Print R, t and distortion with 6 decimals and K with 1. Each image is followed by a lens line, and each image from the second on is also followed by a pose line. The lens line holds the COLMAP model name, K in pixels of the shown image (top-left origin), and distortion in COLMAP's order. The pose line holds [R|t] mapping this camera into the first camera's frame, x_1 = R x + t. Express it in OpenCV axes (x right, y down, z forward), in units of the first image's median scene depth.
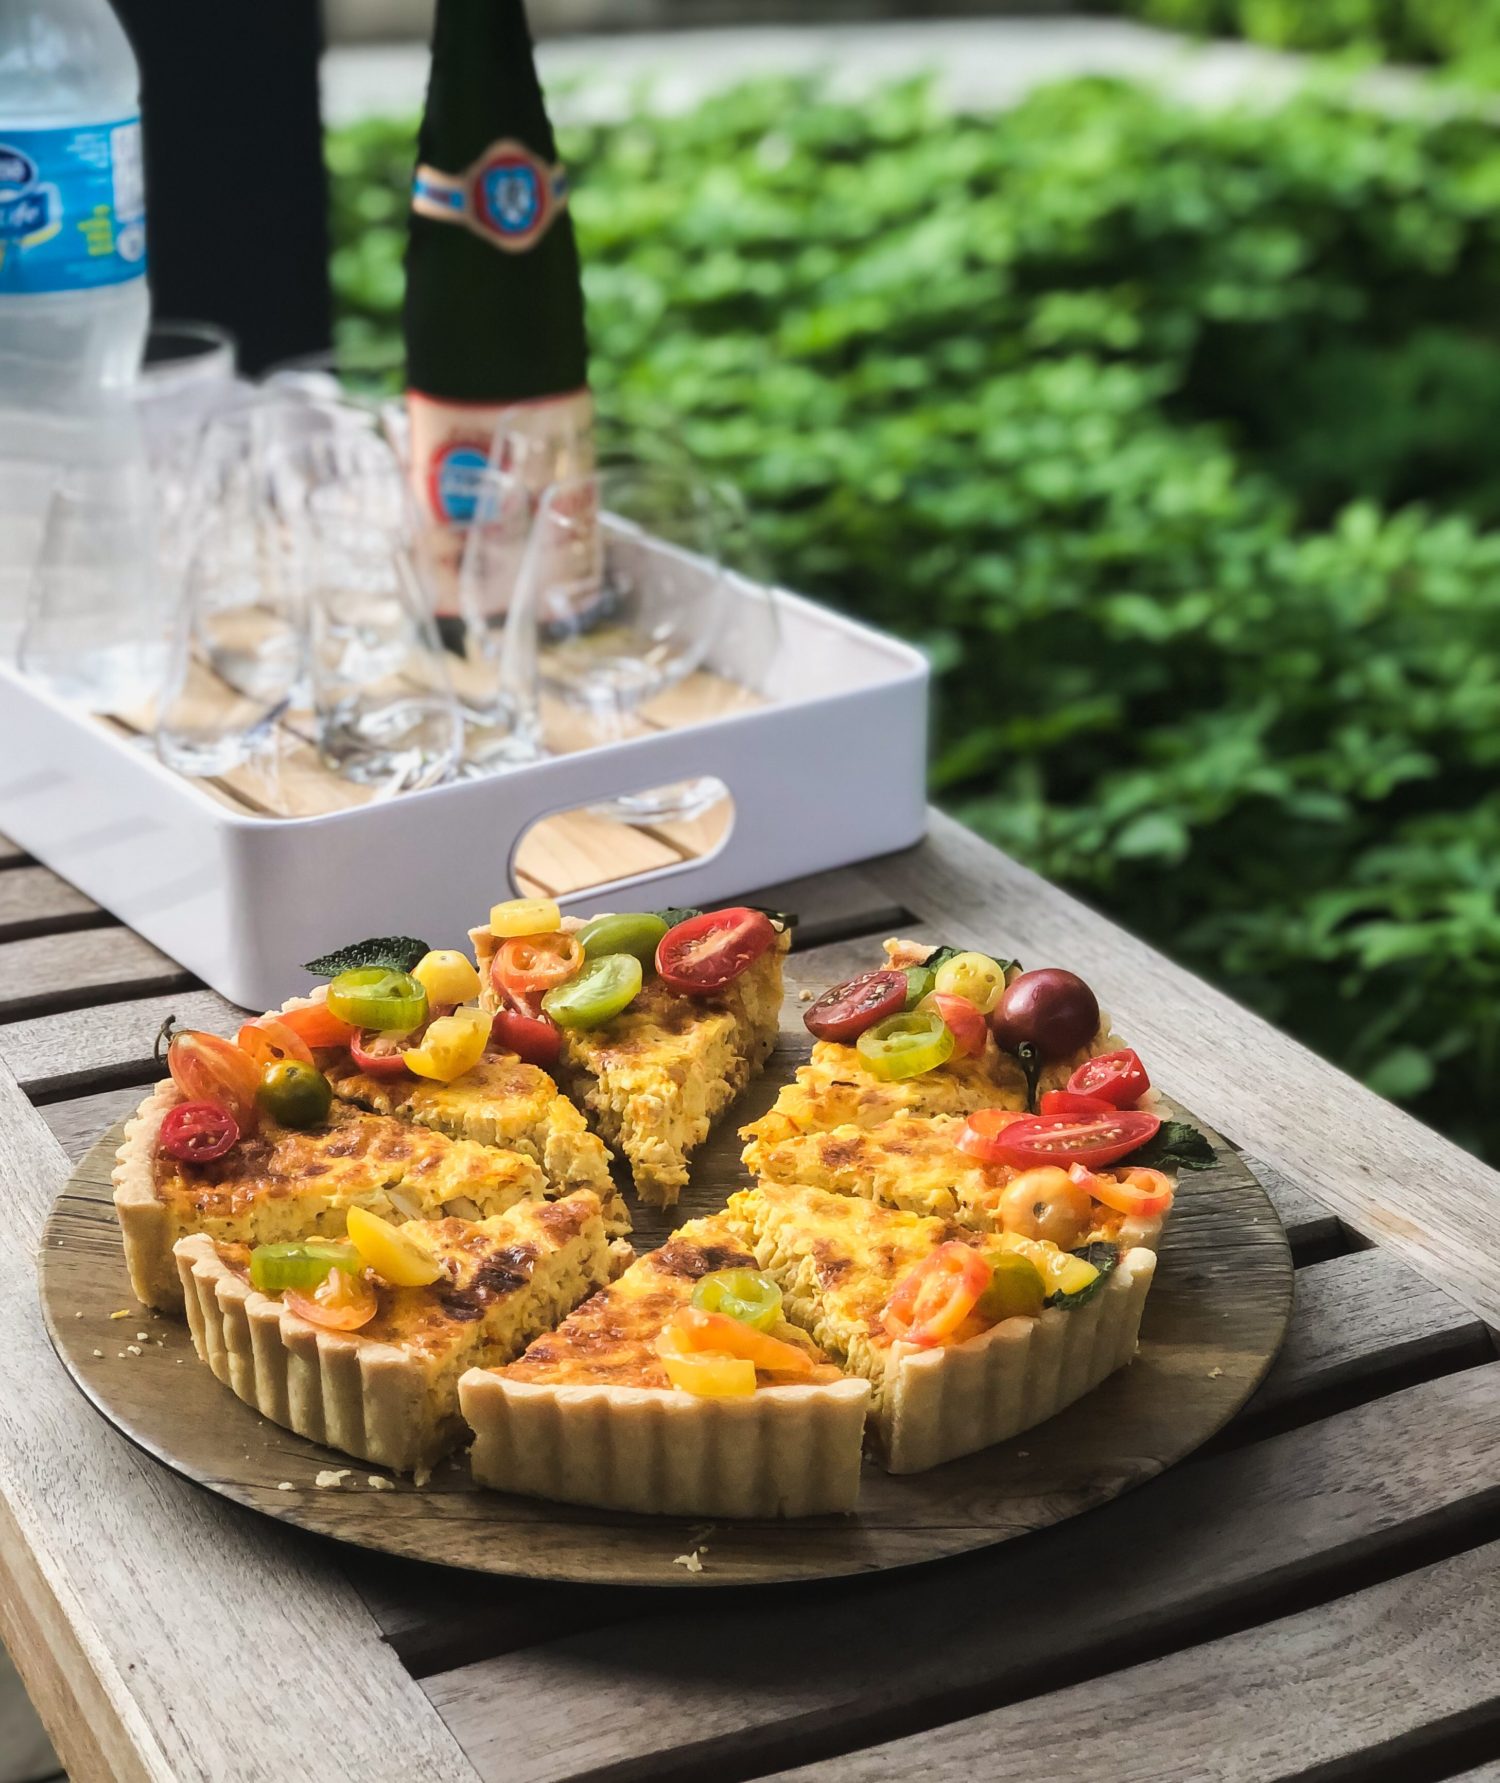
lens RADIAL K [[3047.1, 0, 751.2], [0, 3047.1, 891.1], [0, 0, 1]] dist [-0.006991, 0.000000]
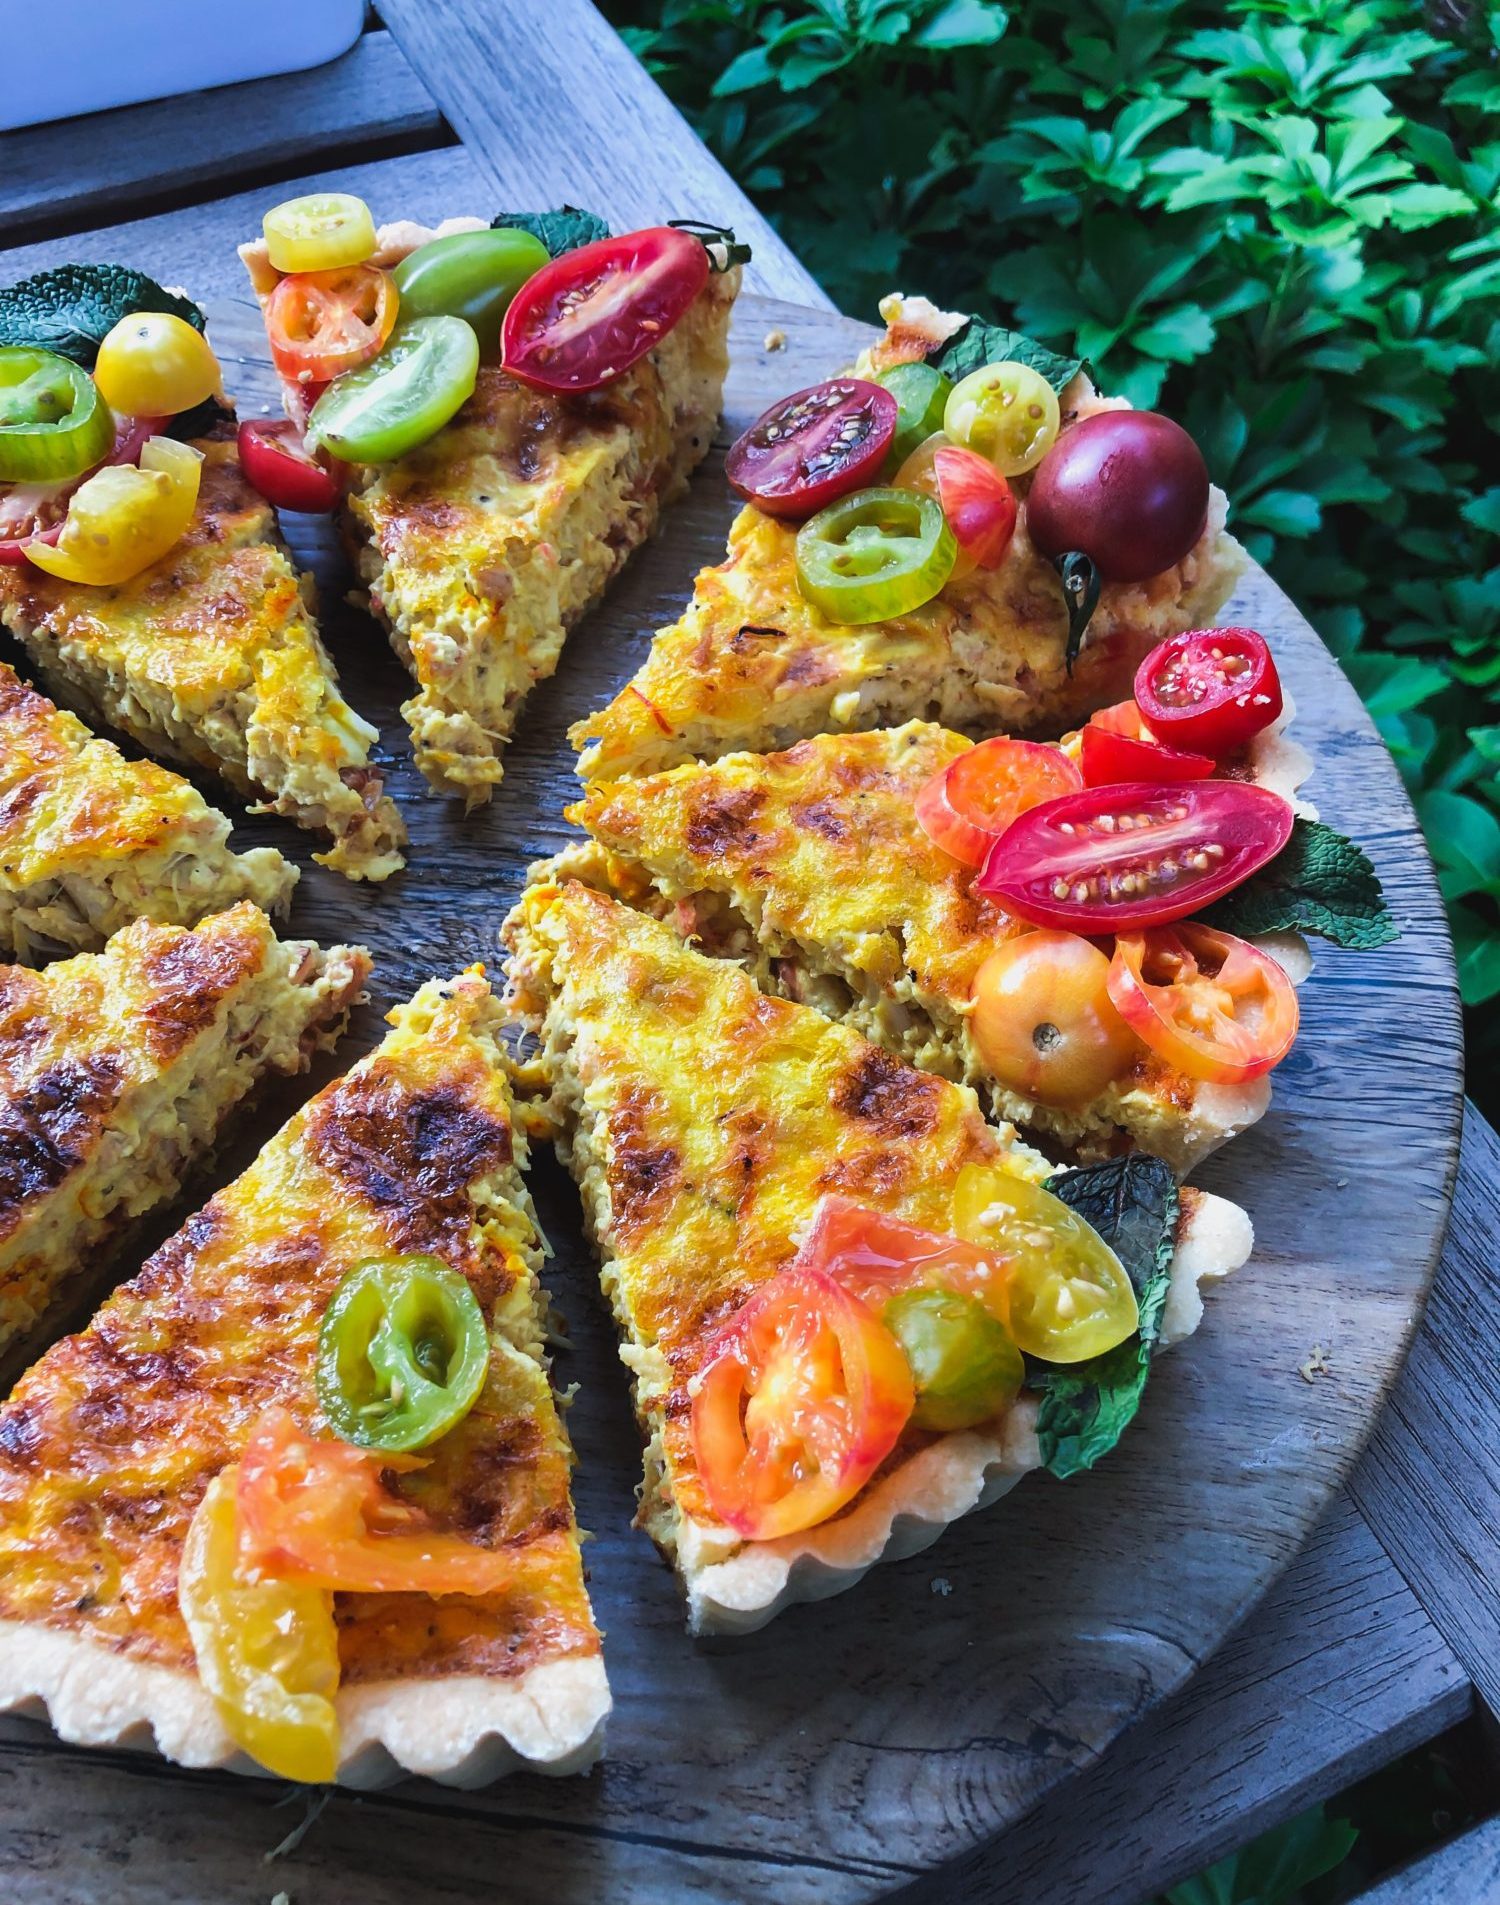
lens RADIAL K [[1659.3, 0, 730.9], [0, 1659.3, 947.5], [0, 0, 1]] dist [0.020608, -0.023849]
pose [[0.993343, 0.088138, -0.074176, 0.054498], [-0.033635, 0.837754, 0.545012, -0.063253], [0.110178, -0.538888, 0.835141, 0.691062]]
